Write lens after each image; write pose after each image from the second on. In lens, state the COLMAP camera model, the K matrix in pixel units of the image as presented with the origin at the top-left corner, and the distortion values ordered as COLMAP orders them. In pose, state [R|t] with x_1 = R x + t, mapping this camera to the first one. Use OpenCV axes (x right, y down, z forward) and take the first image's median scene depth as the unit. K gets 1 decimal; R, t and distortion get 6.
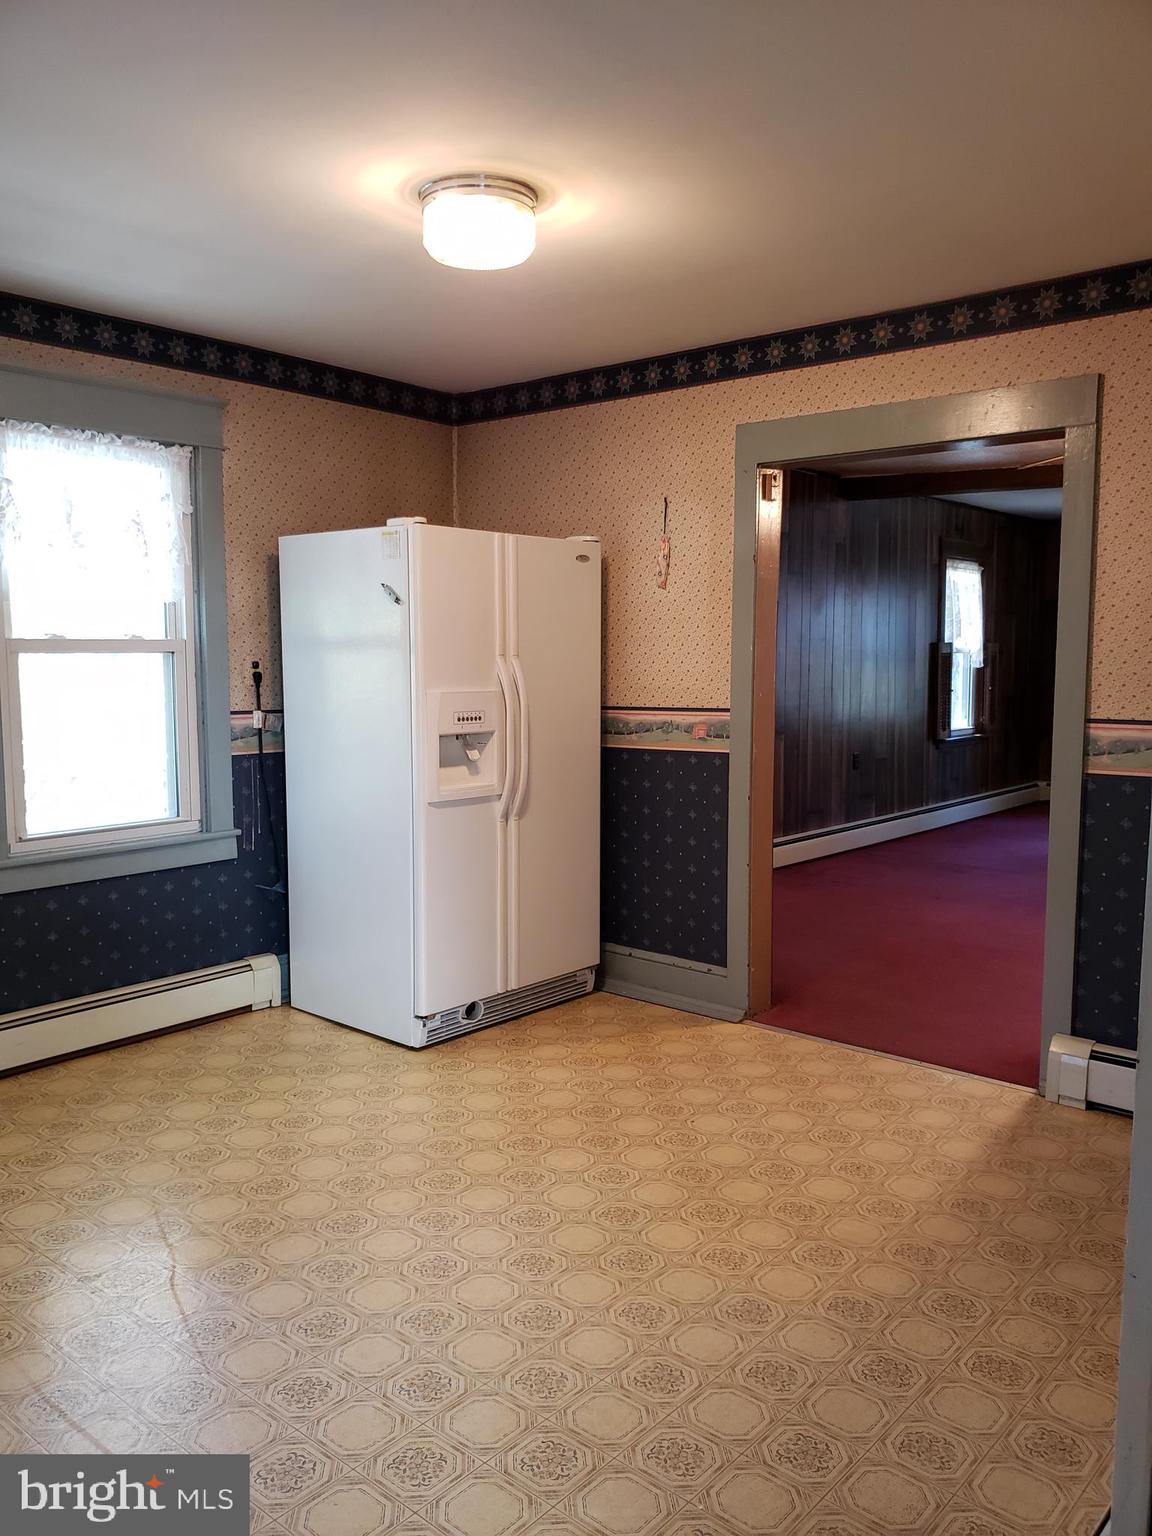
lens RADIAL K [[1206.2, 0, 576.0], [0, 1206.2, 775.2], [0, 0, 1]] dist [0.014112, -0.003626]
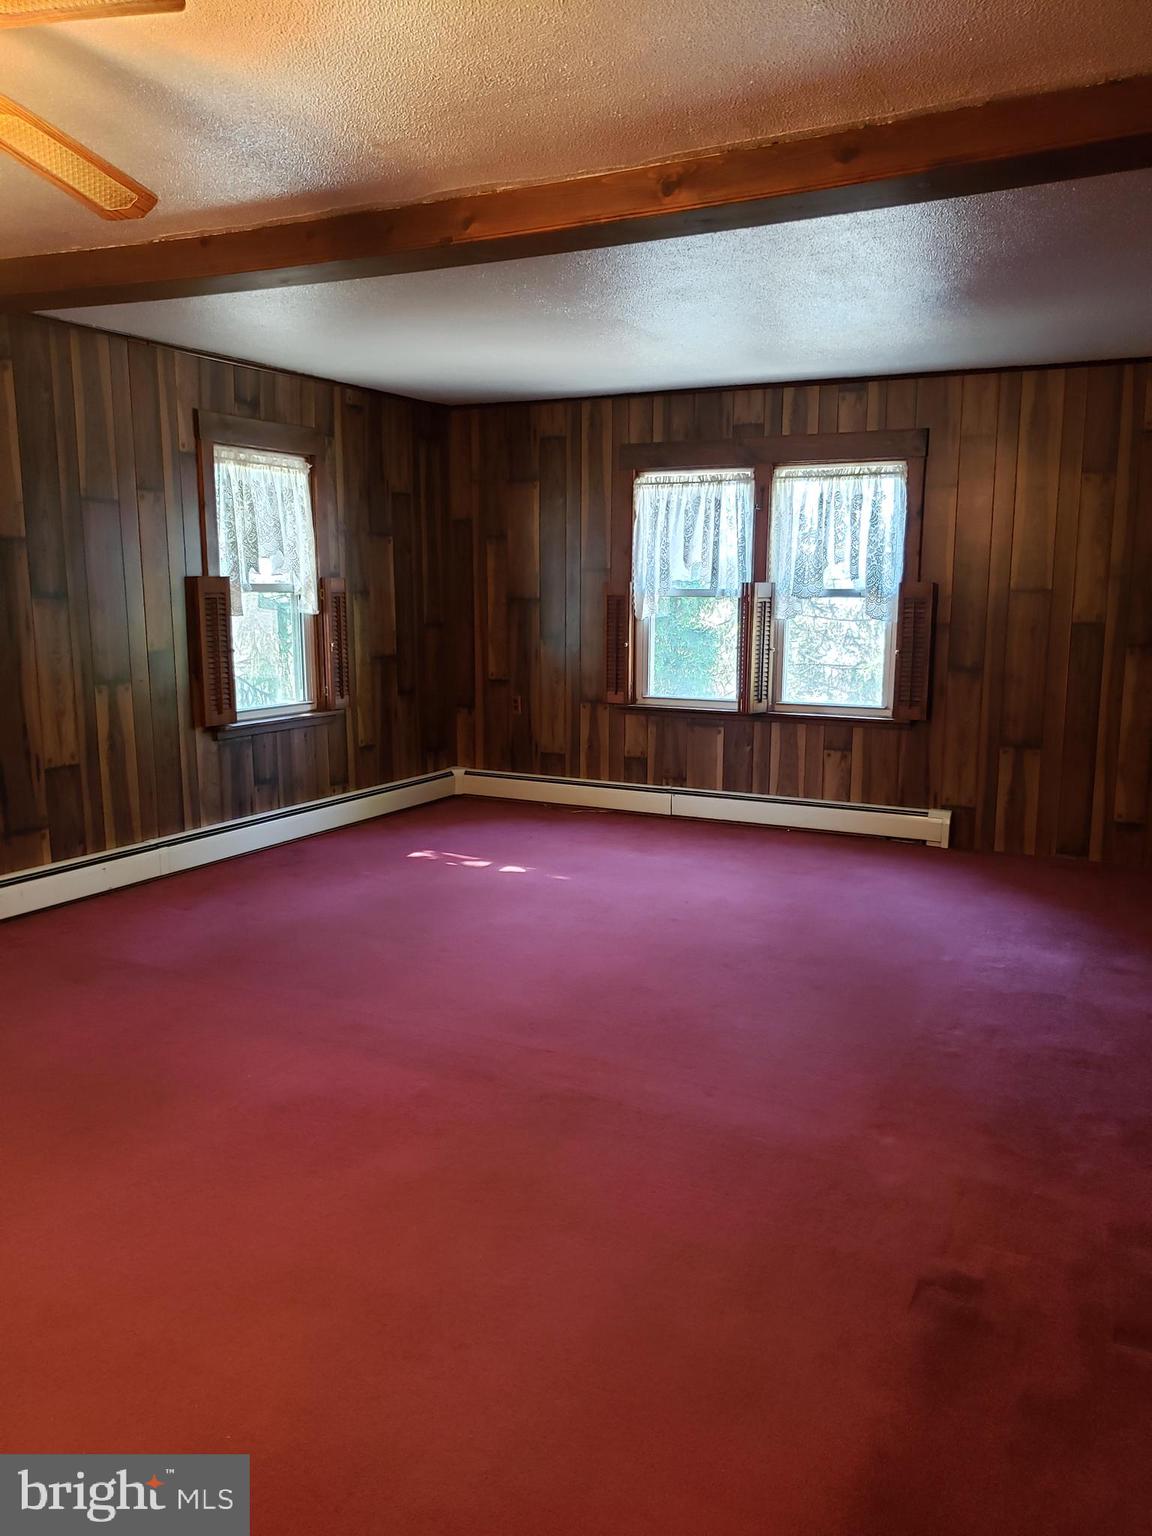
lens RADIAL K [[1206.2, 0, 571.6], [0, 1206.2, 784.2], [0, 0, 1]] dist [0.014112, -0.003626]
pose [[0.975951, -0.028950, 0.216061, 0.345101], [0.013912, 0.997394, 0.070798, -0.041800], [-0.217548, -0.066089, 0.973810, 0.315288]]
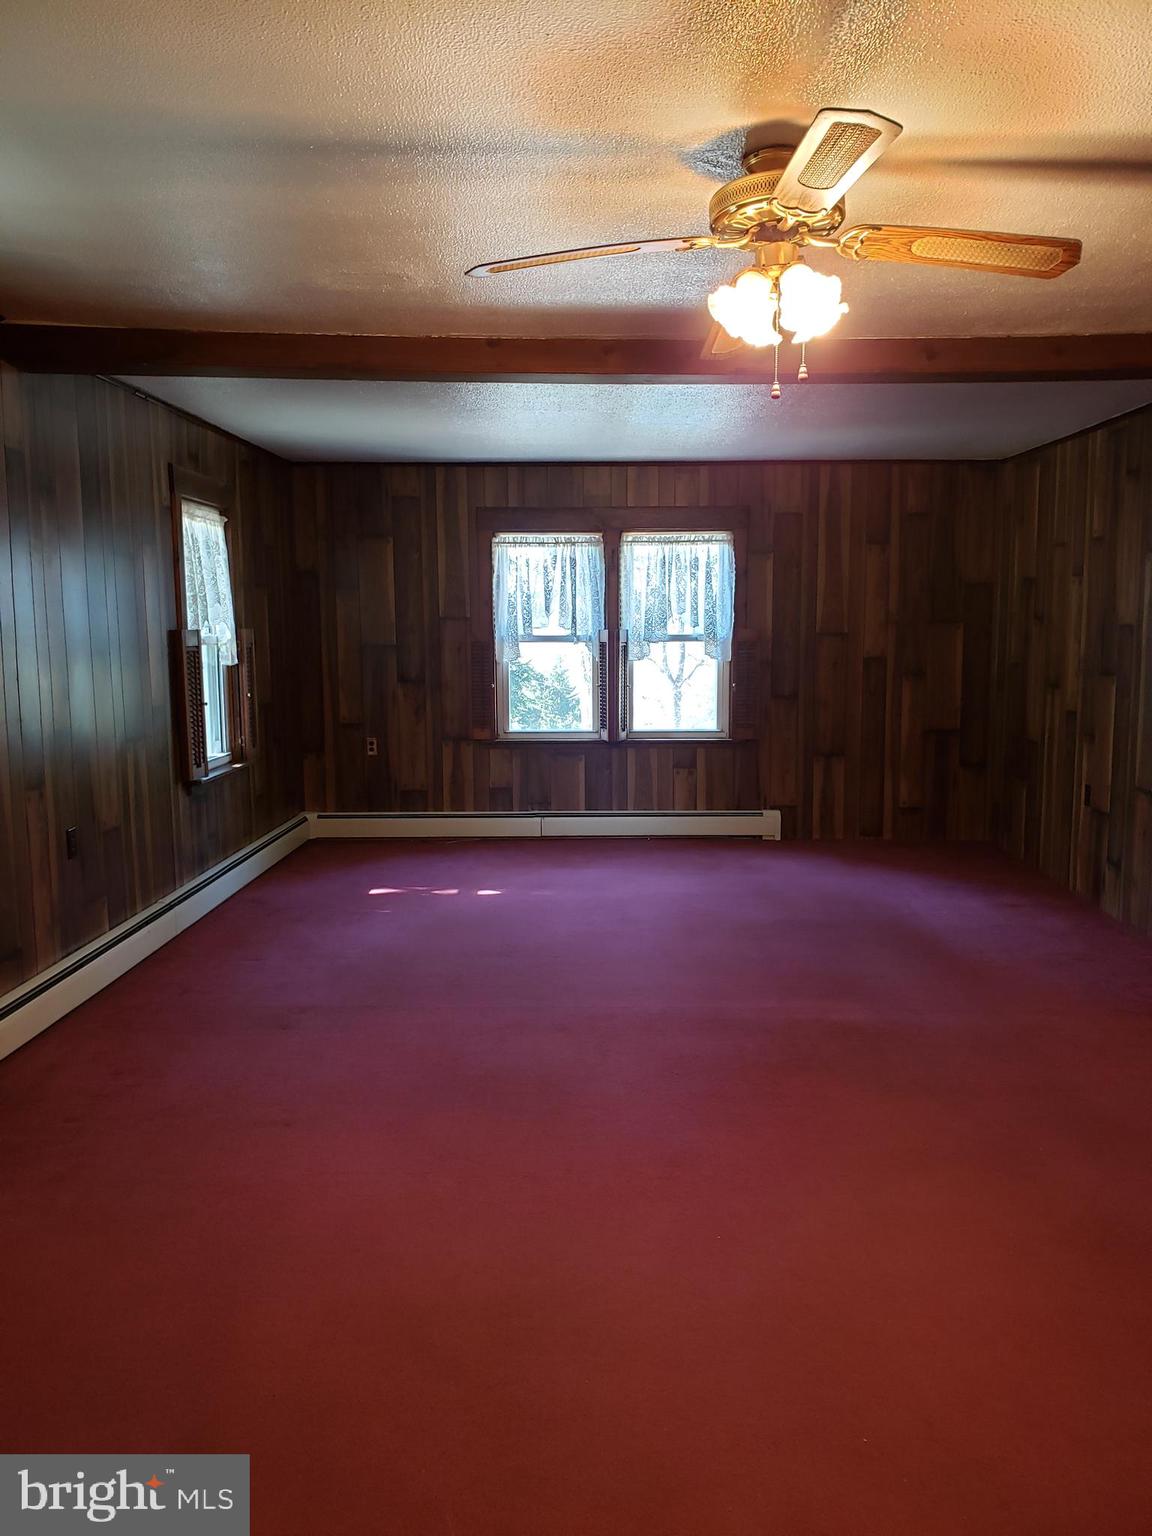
lens RADIAL K [[1206.2, 0, 598.9], [0, 1206.2, 767.1], [0, 0, 1]] dist [0.014112, -0.003626]
pose [[0.764928, -0.075654, 0.639658, 0.054358], [0.064065, 0.997090, 0.041316, -0.049269], [-0.640922, 0.009376, 0.767549, 0.362974]]
